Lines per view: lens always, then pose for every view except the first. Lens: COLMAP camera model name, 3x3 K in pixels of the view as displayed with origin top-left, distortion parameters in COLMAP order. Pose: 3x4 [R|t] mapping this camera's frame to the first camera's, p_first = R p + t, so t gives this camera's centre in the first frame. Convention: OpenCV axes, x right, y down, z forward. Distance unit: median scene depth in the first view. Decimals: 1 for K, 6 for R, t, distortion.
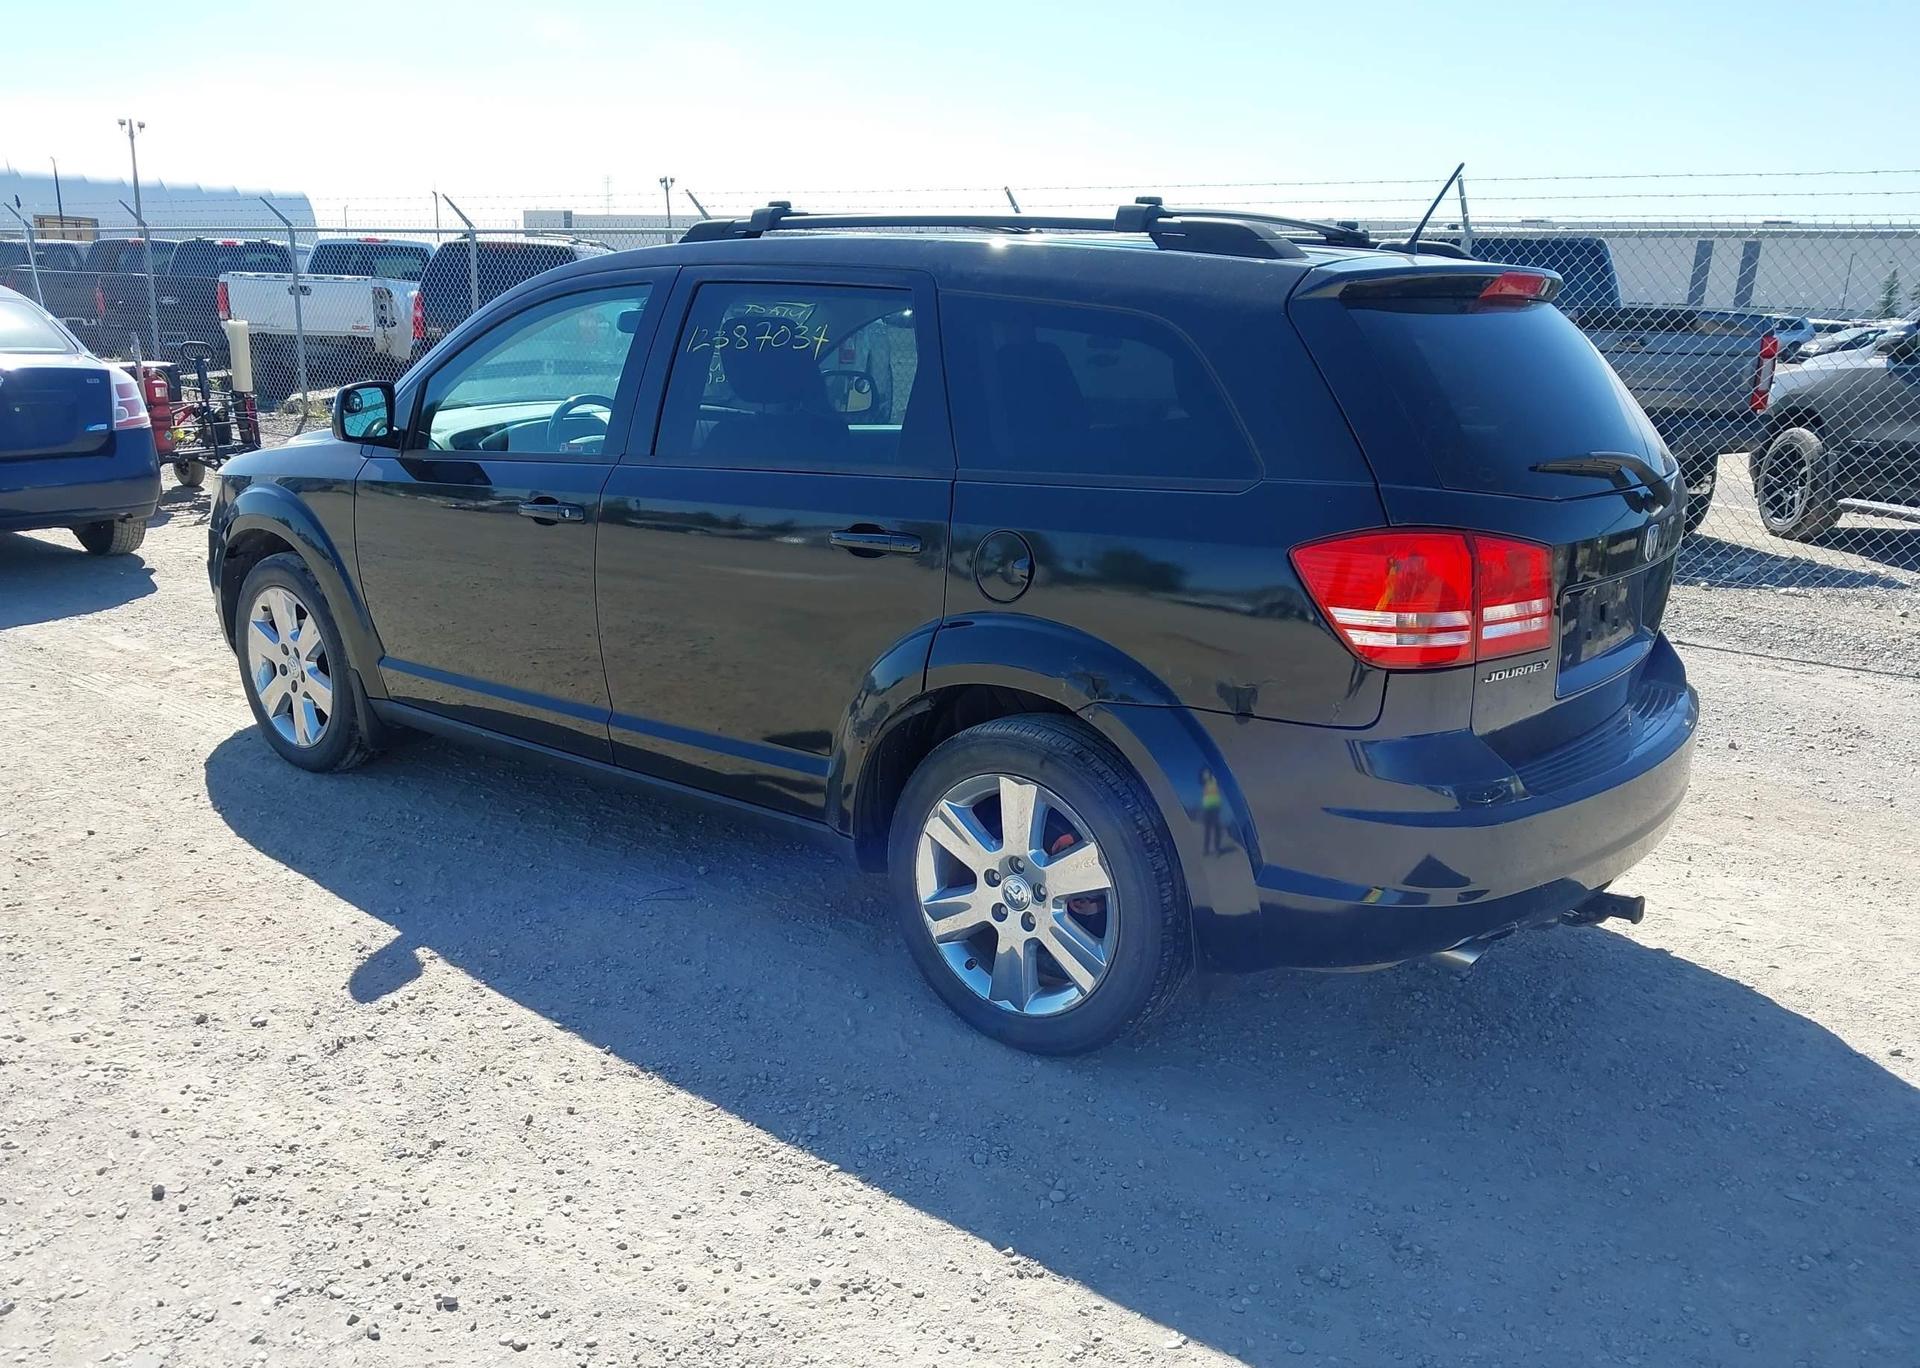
lens RADIAL K [[1491.0, 0, 965.5], [0, 1491.0, 716.4], [0, 0, 1]] dist [0.002621, -0.000997]
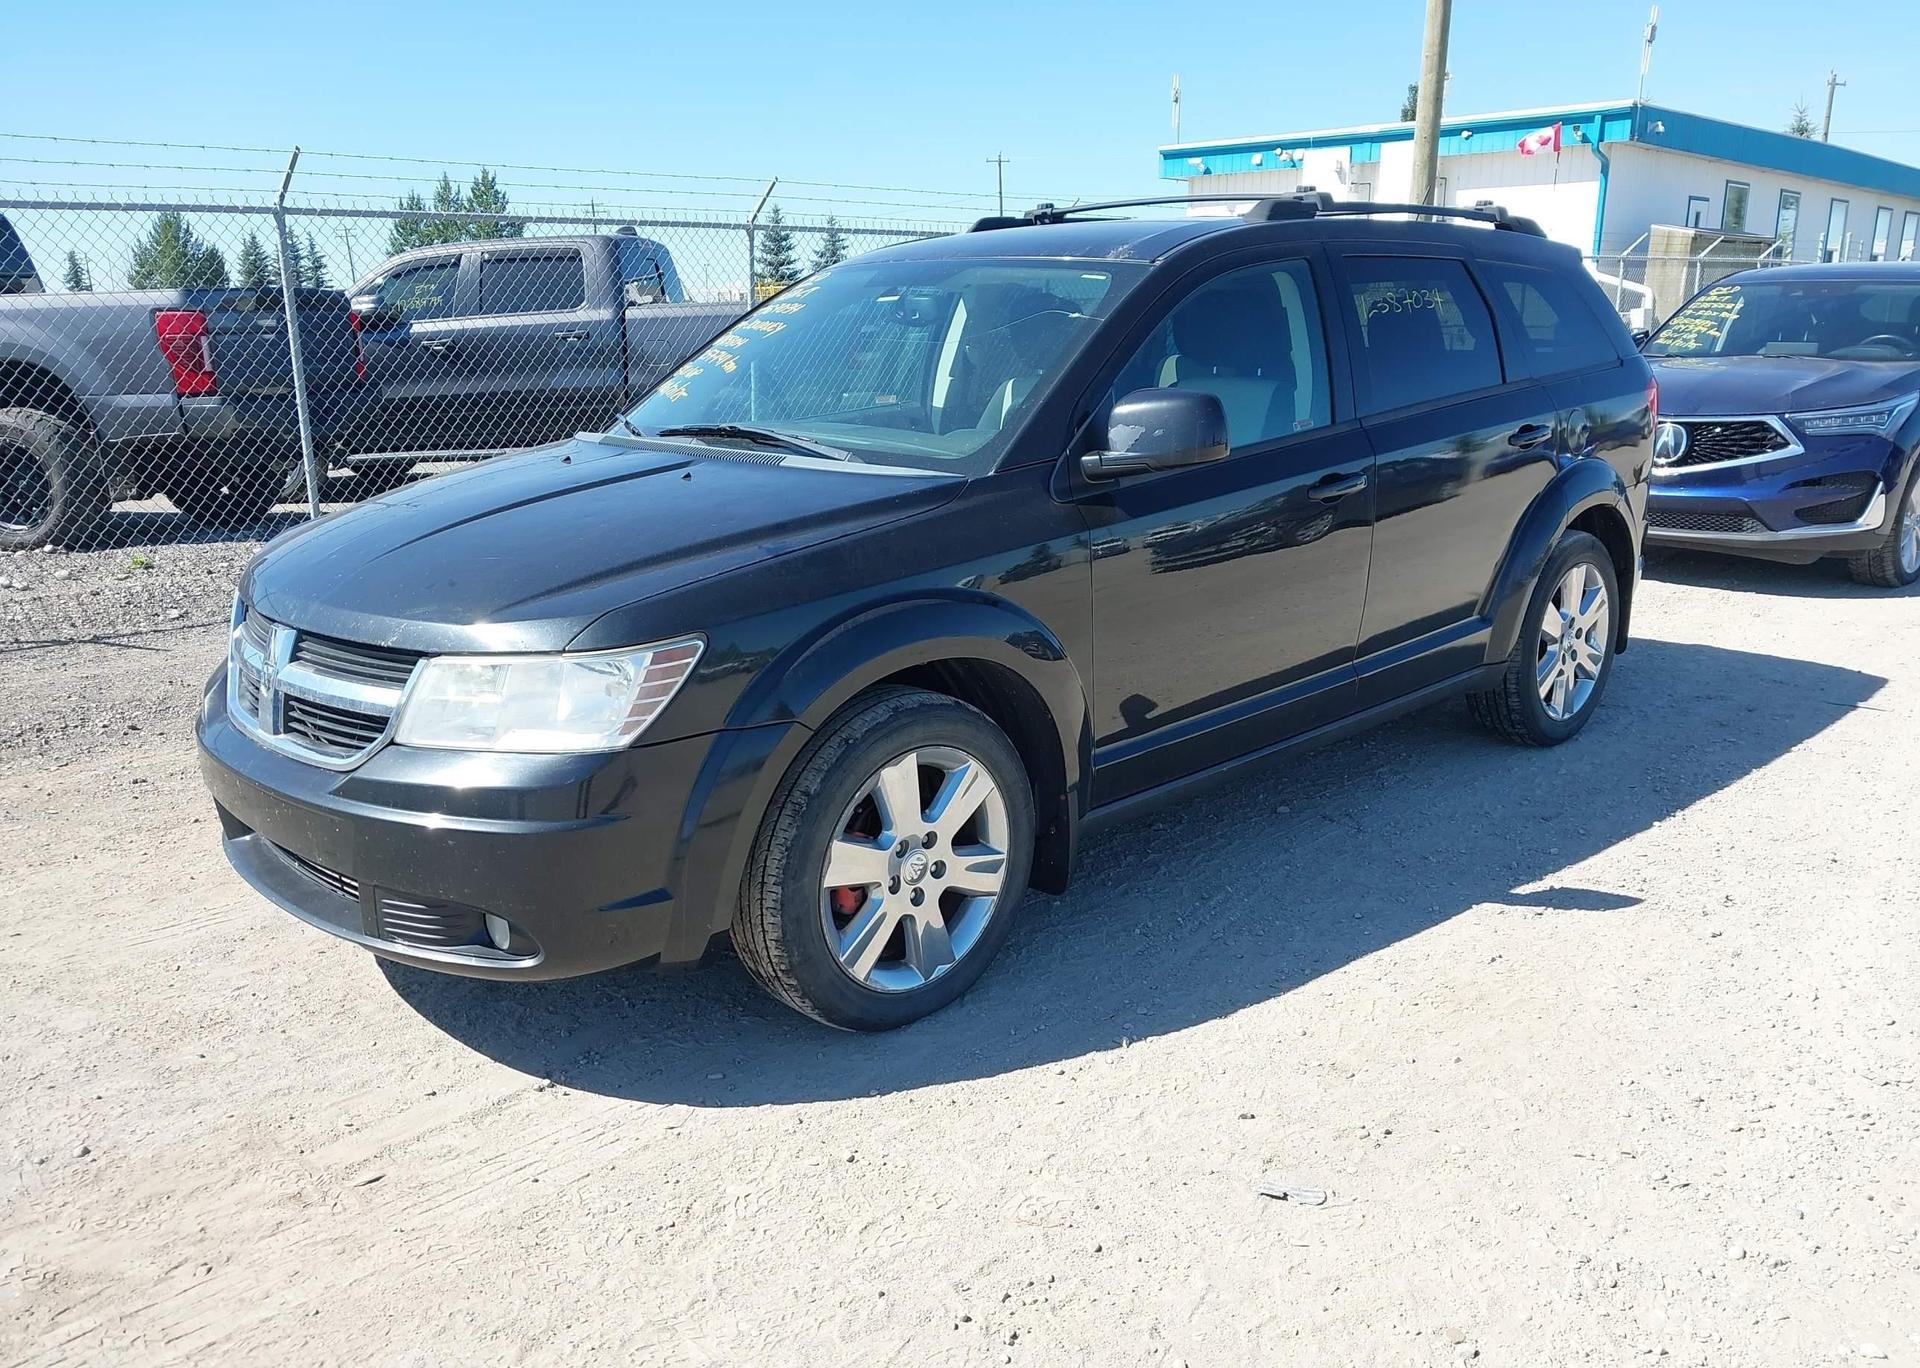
lens RADIAL K [[1491.0, 0, 965.5], [0, 1491.0, 716.4], [0, 0, 1]] dist [0.002621, -0.000997]
pose [[0.161424, -0.283709, 0.945226, -1.576535], [0.291002, 0.928885, 0.229108, -0.353432], [-0.943006, 0.238079, 0.232504, 1.248821]]
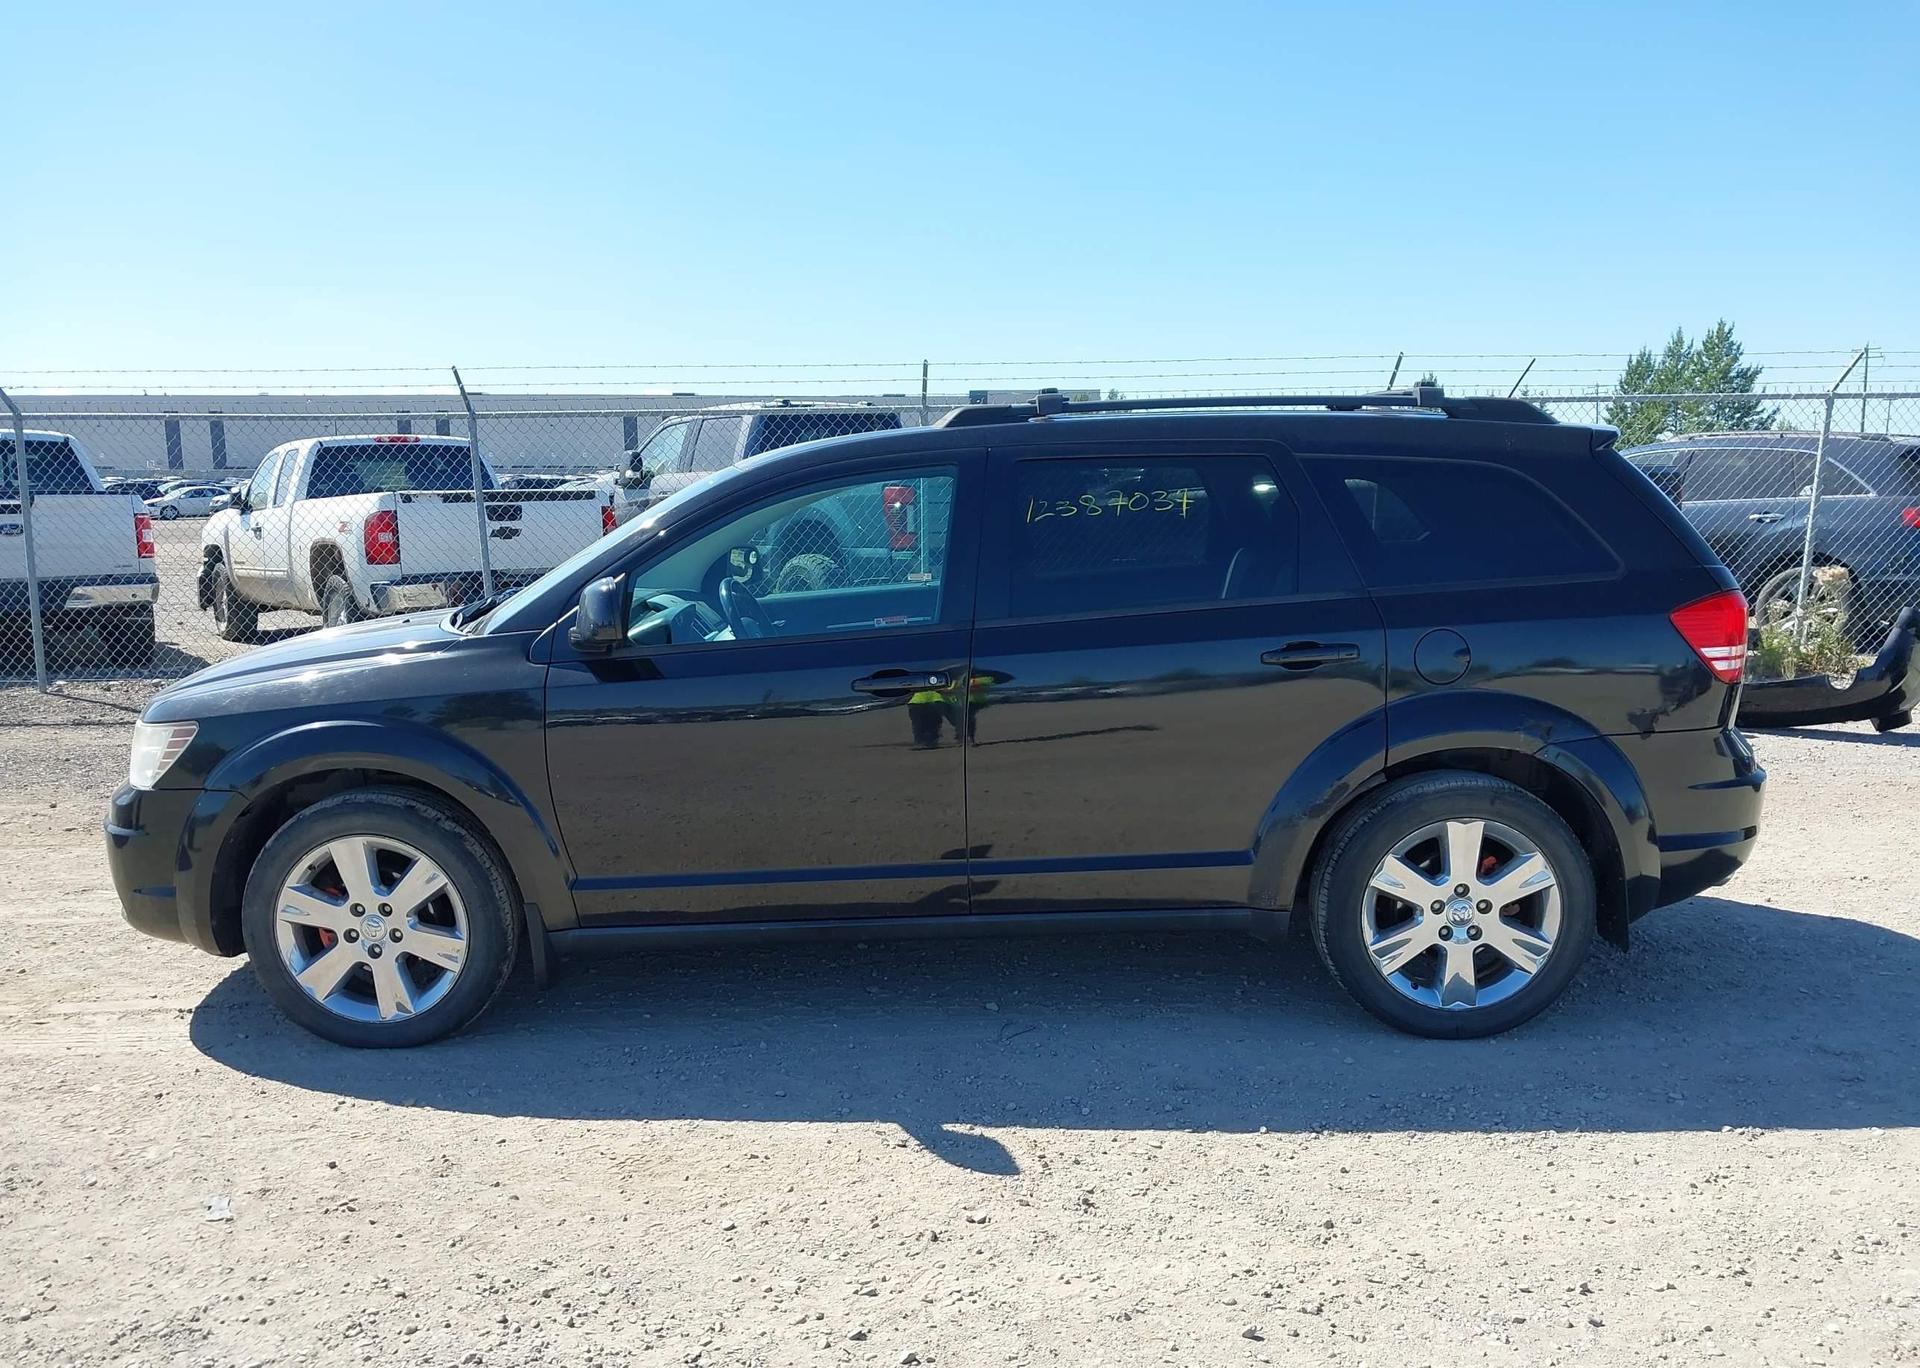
lens RADIAL K [[1493.6, 0, 969.4], [0, 1493.6, 697.9], [0, 0, 1]] dist [0.038516, -0.050587]
pose [[0.796521, -0.119342, 0.592716, -1.026534], [0.197510, 0.977903, -0.068525, -0.054989], [-0.571441, 0.171649, 0.802491, 0.184457]]
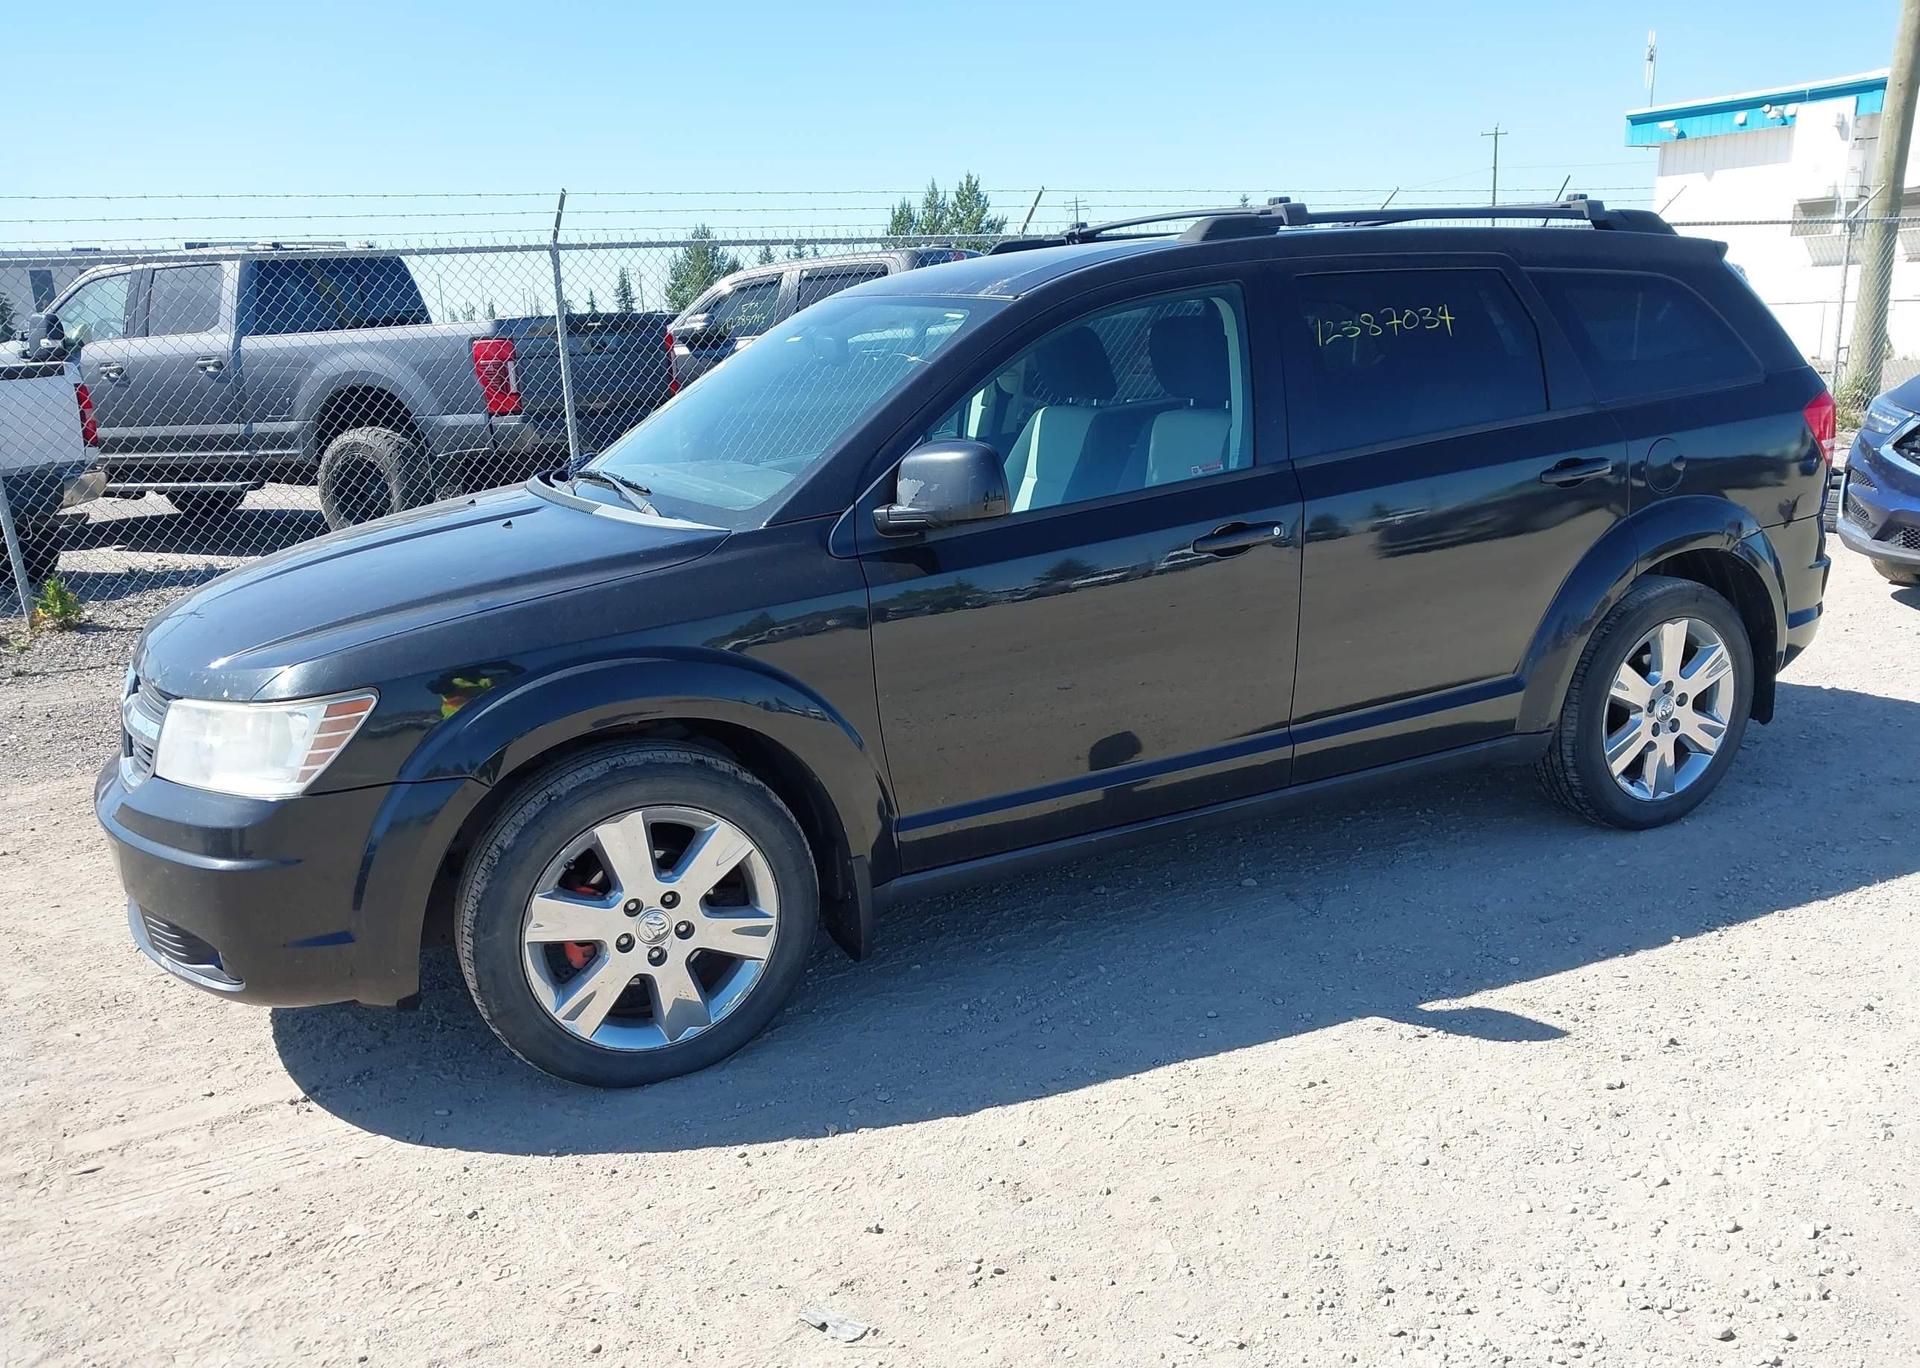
lens RADIAL K [[1491.0, 0, 965.5], [0, 1491.0, 716.4], [0, 0, 1]] dist [0.002621, -0.000997]
pose [[0.448242, -0.273456, 0.851059, -1.385130], [0.300705, 0.942703, 0.144525, -0.256715], [-0.841817, 0.191135, 0.504789, 0.850373]]
